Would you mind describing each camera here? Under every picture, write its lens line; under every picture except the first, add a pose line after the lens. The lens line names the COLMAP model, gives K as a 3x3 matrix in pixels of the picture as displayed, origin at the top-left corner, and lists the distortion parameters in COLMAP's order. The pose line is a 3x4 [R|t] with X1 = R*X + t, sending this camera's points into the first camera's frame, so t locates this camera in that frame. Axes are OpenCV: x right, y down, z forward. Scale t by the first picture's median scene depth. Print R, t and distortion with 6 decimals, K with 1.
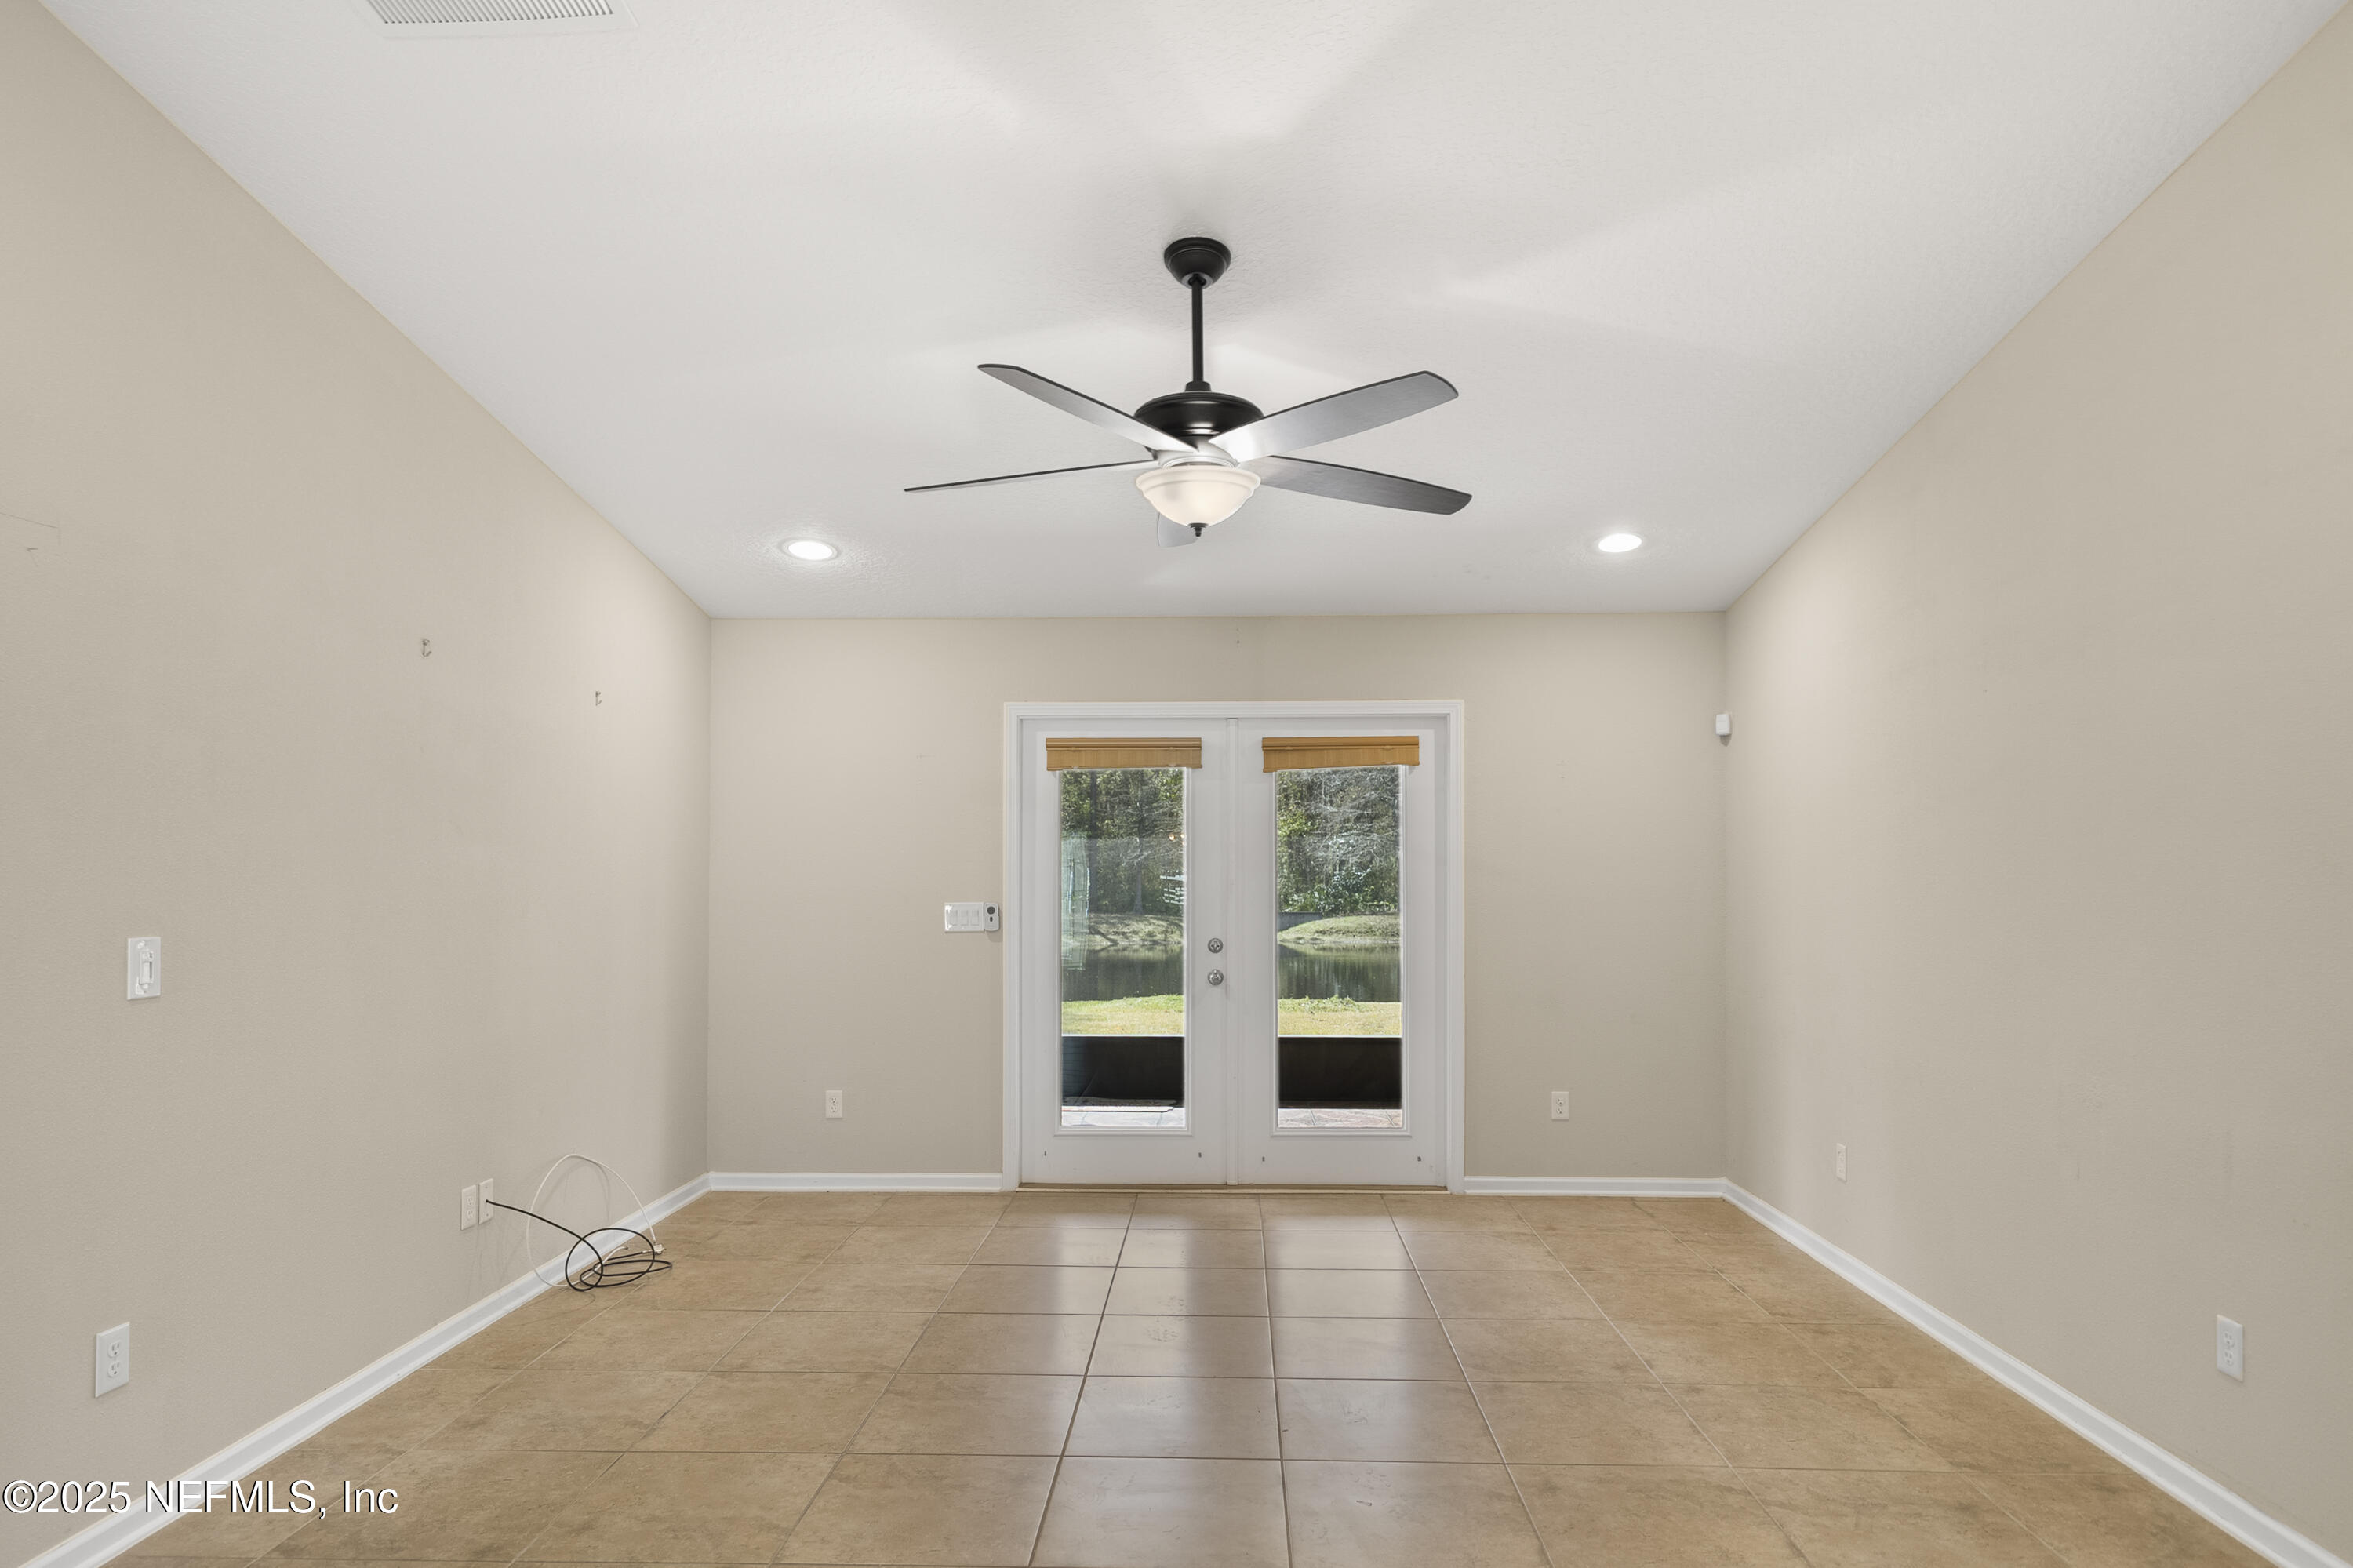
lens RADIAL K [[1406.7, 0, 1249.3], [0, 1406.7, 833.2], [0, 0, 1]] dist [0.002740, -0.002738]
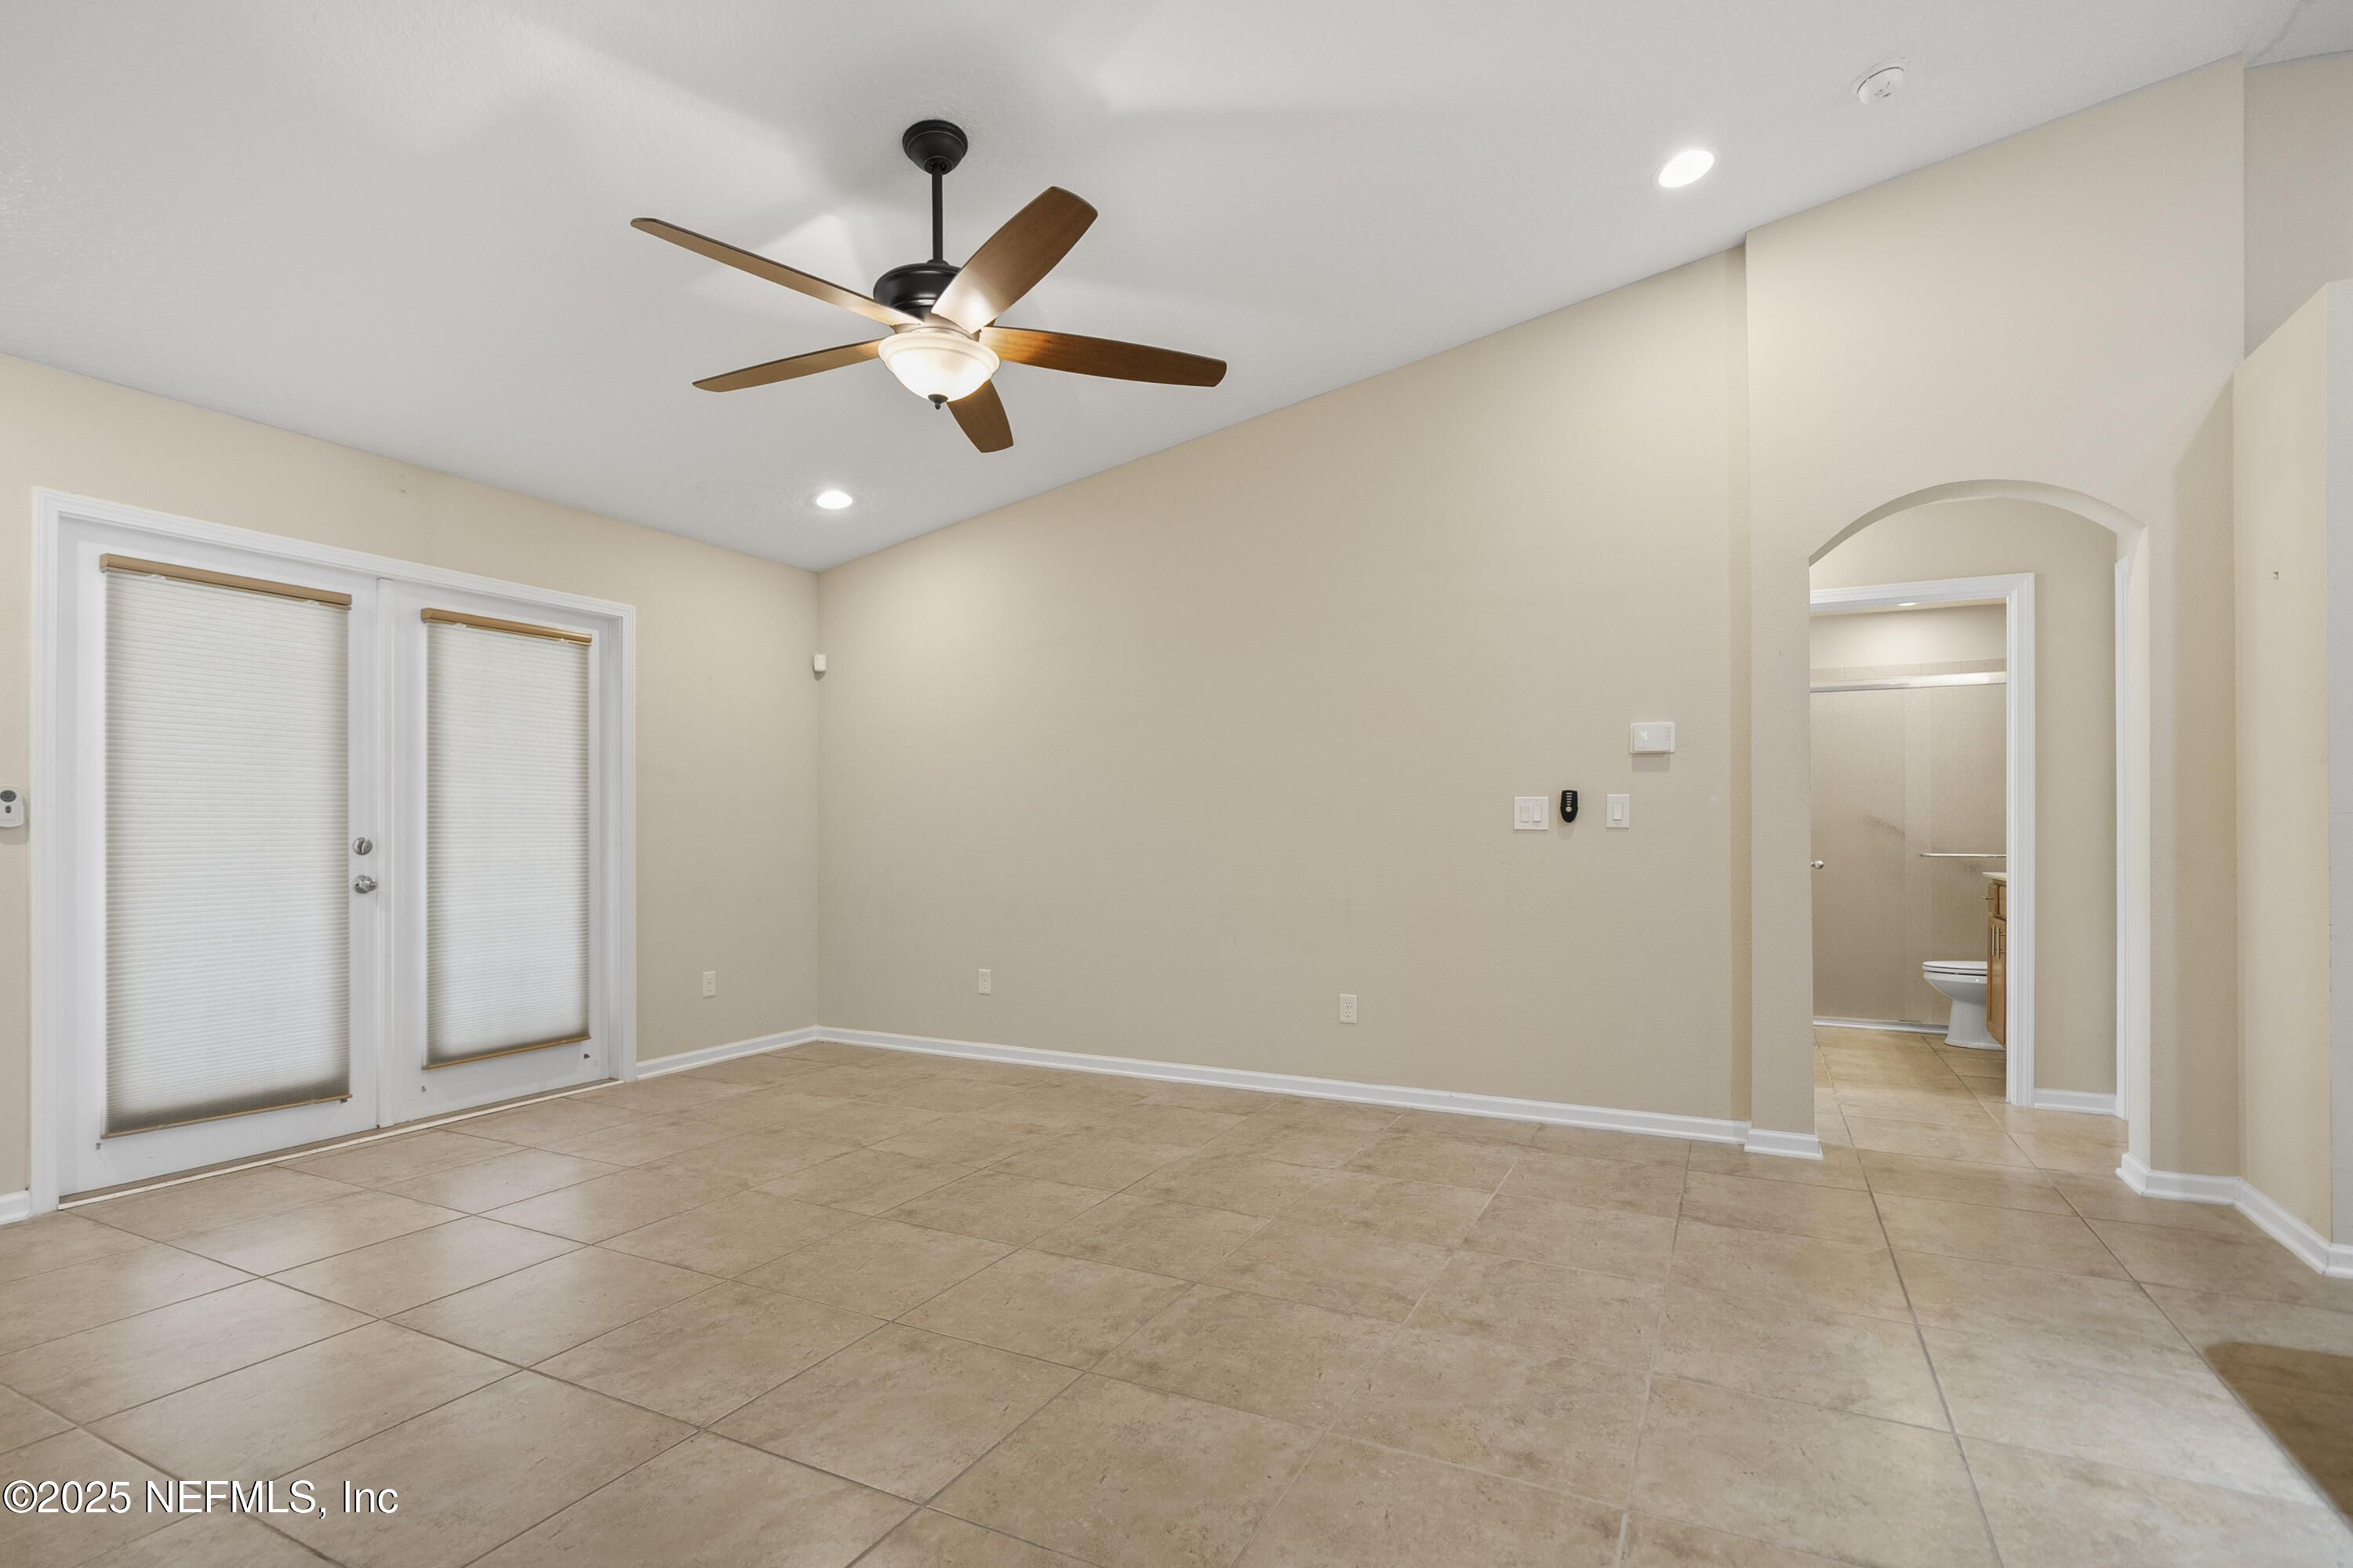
lens RADIAL K [[1111.3, 0, 1213.6], [0, 1111.3, 808.9], [0, 0, 1]] dist [-0.009069, 0.003320]
pose [[0.416719, 0.015147, 0.908909, -0.417972], [-0.024631, 0.999682, -0.005367, 0.049395], [-0.908702, -0.020151, 0.416960, 0.271847]]
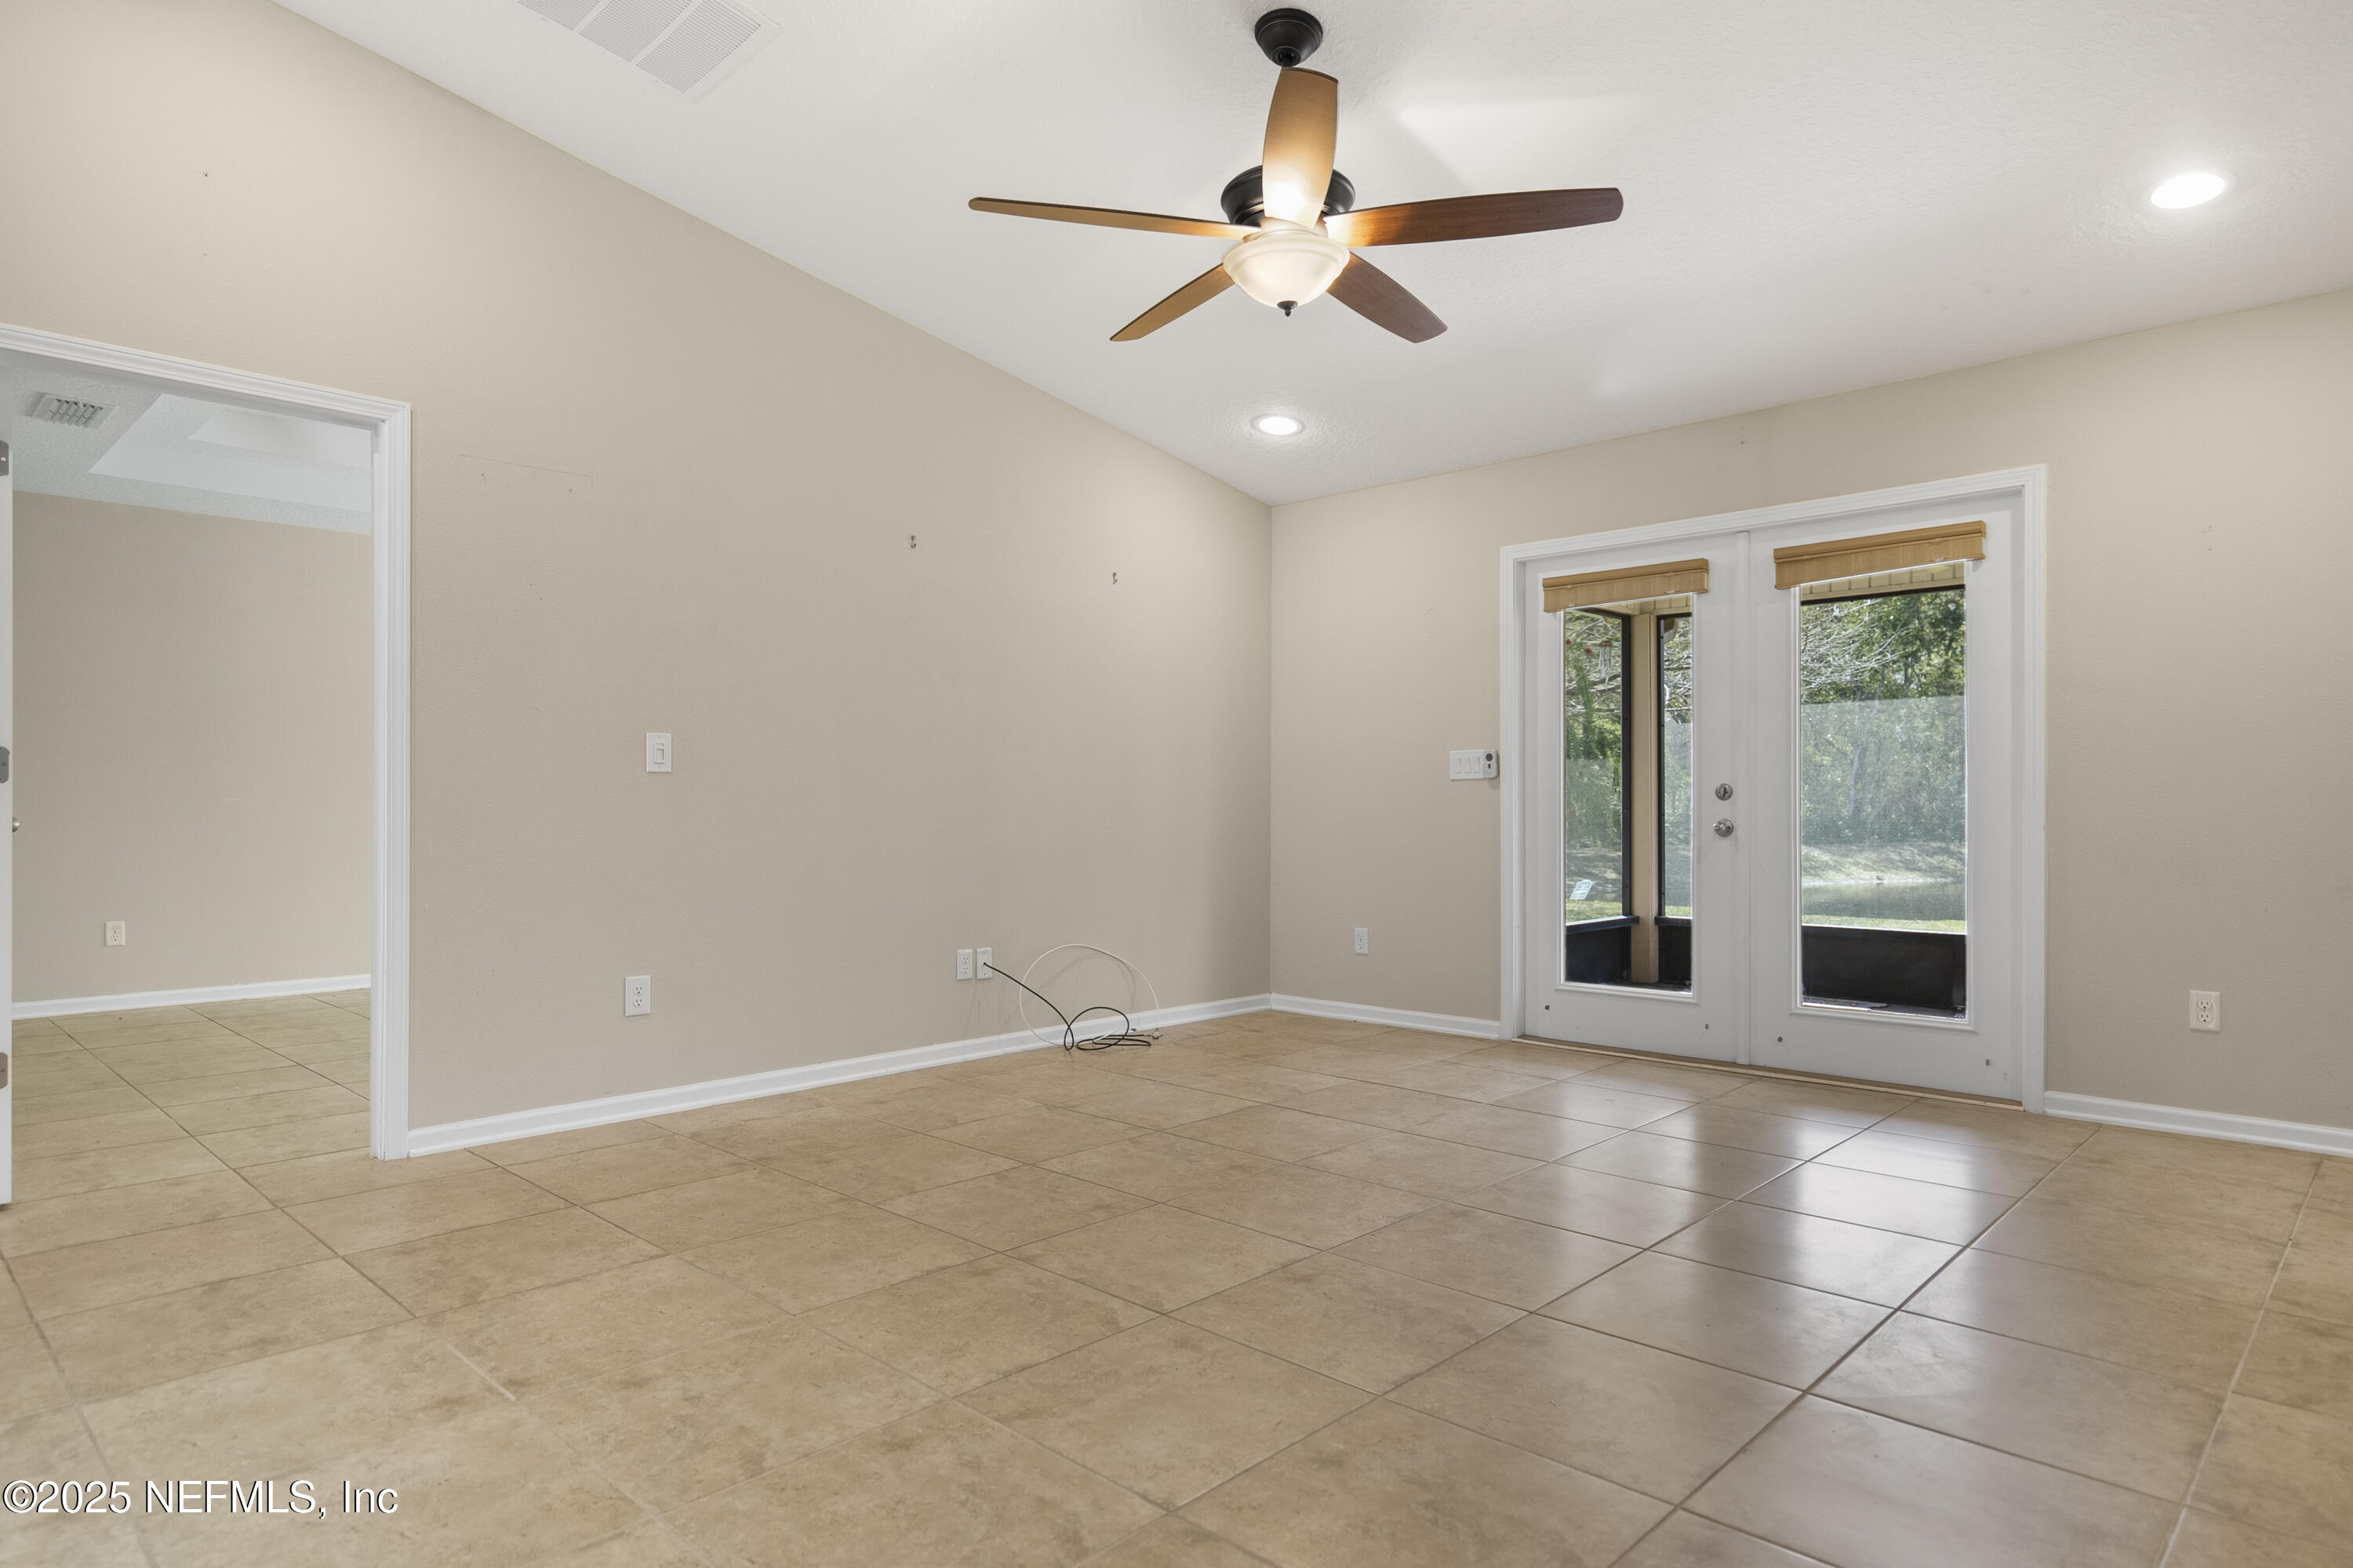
lens RADIAL K [[1406.7, 0, 1187.1], [0, 1406.7, 796.9], [0, 0, 1]] dist [0.002740, -0.002738]
pose [[0.722661, -0.006774, -0.691170, 0.347681], [0.021194, 0.999699, 0.012361, 0.066167], [0.690878, -0.023581, 0.722587, 0.134315]]
